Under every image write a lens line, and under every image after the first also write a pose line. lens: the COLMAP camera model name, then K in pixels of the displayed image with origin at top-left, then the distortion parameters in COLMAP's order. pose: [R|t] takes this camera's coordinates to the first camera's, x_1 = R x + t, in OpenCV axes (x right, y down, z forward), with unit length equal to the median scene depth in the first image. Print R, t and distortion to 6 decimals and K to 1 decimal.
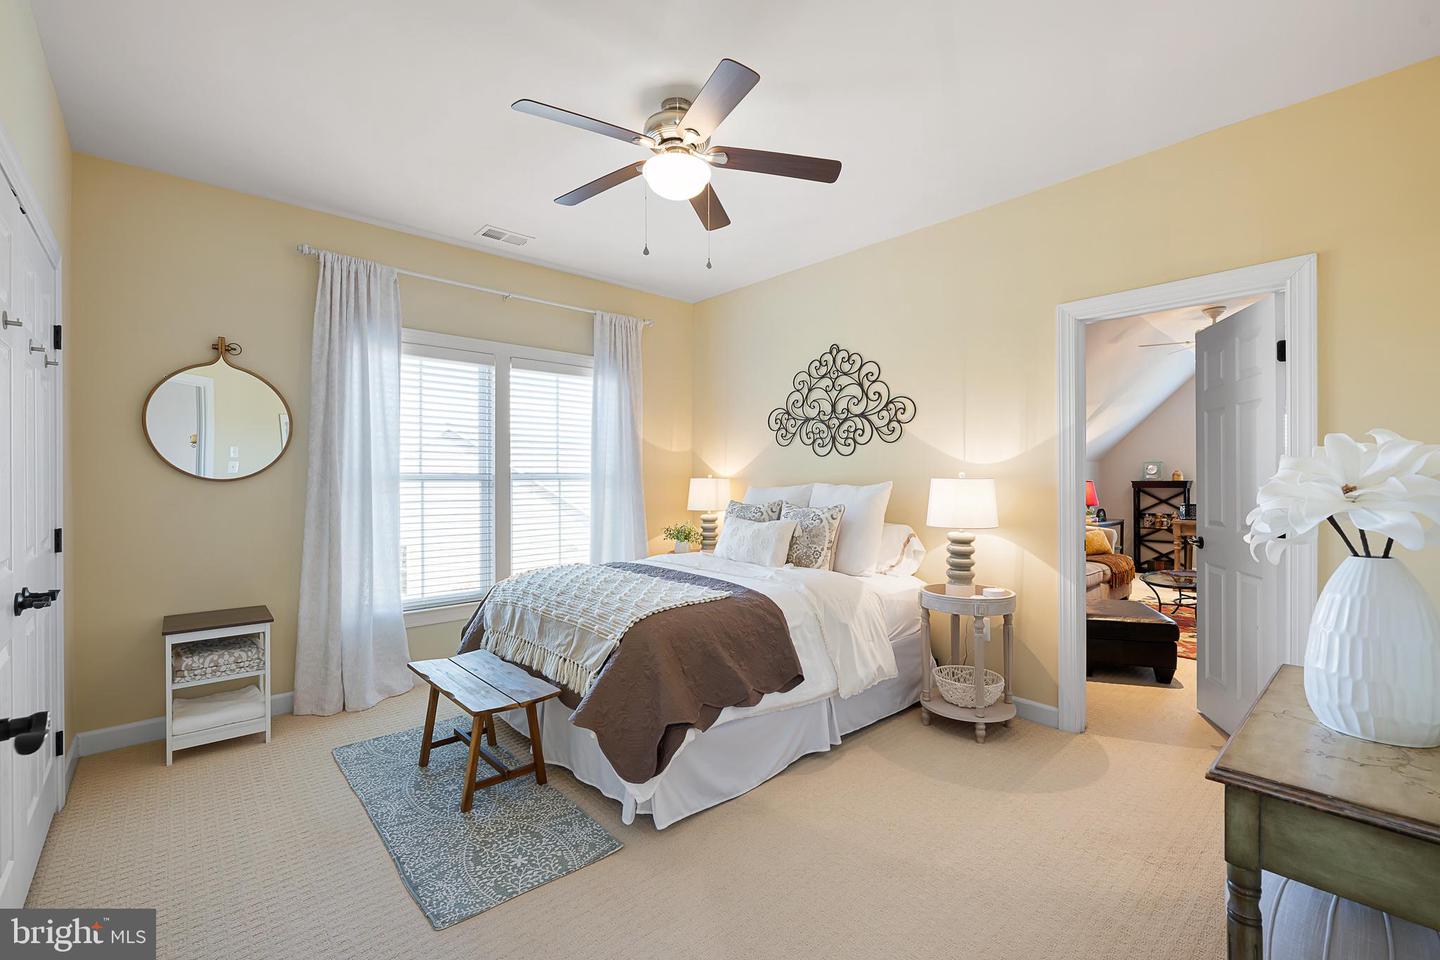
lens RADIAL K [[637.2, 0, 722.1], [0, 637.2, 483.4], [0, 0, 1]] dist [0.009154, -0.000372]
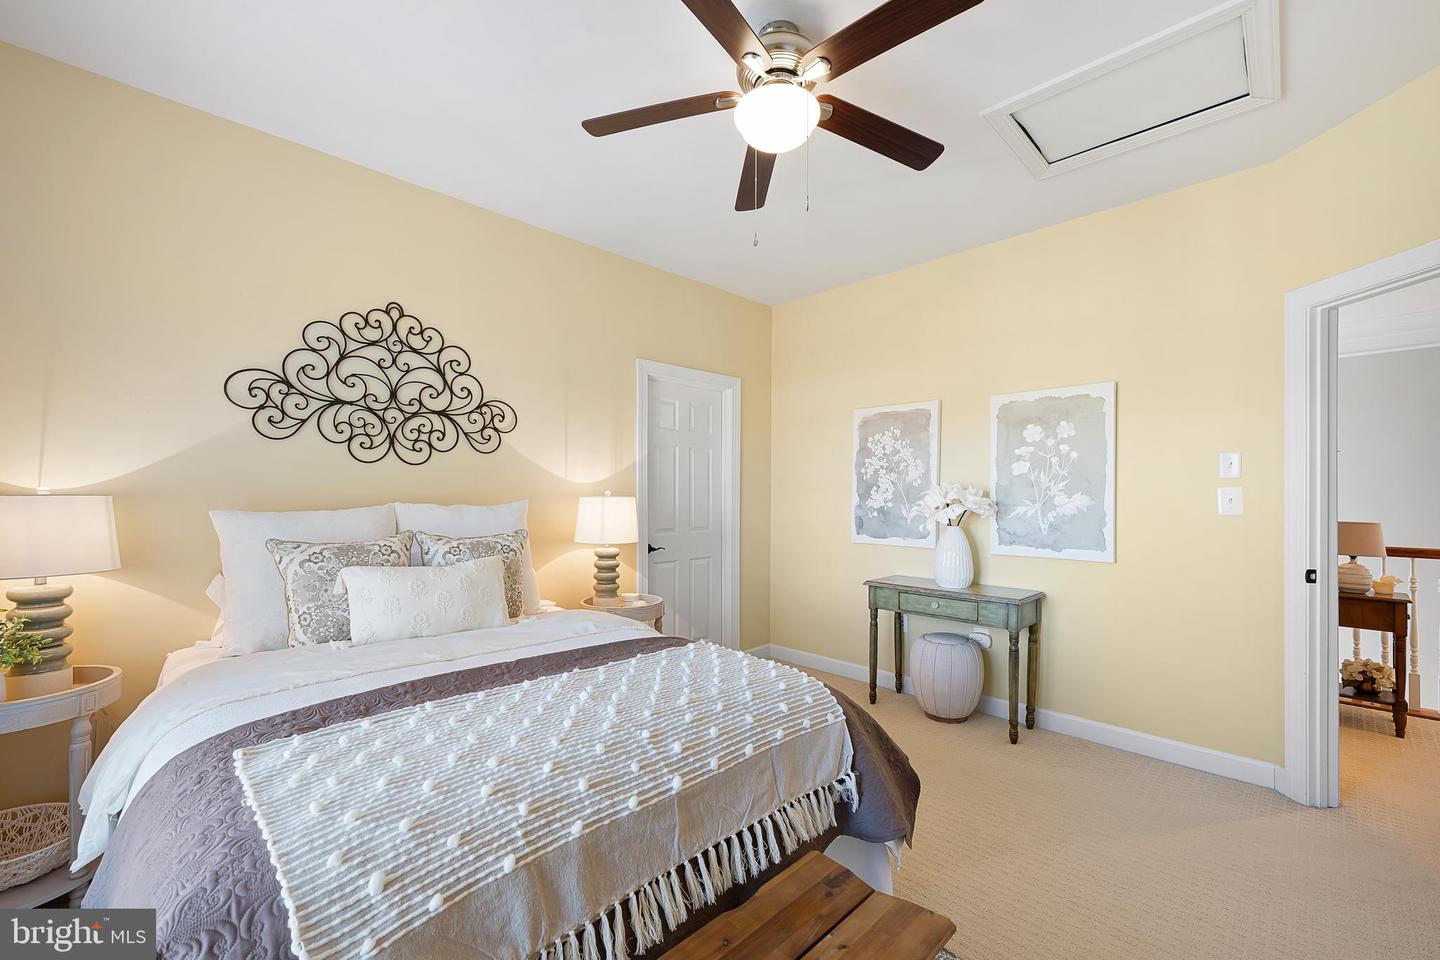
lens RADIAL K [[637.2, 0, 721.0], [0, 637.2, 486.8], [0, 0, 1]] dist [0.009154, -0.000372]
pose [[-0.094690, 0.018886, 0.995328, -0.552803], [0.008692, 0.999798, -0.018144, -0.002516], [-0.995469, 0.006933, -0.094835, 0.723739]]
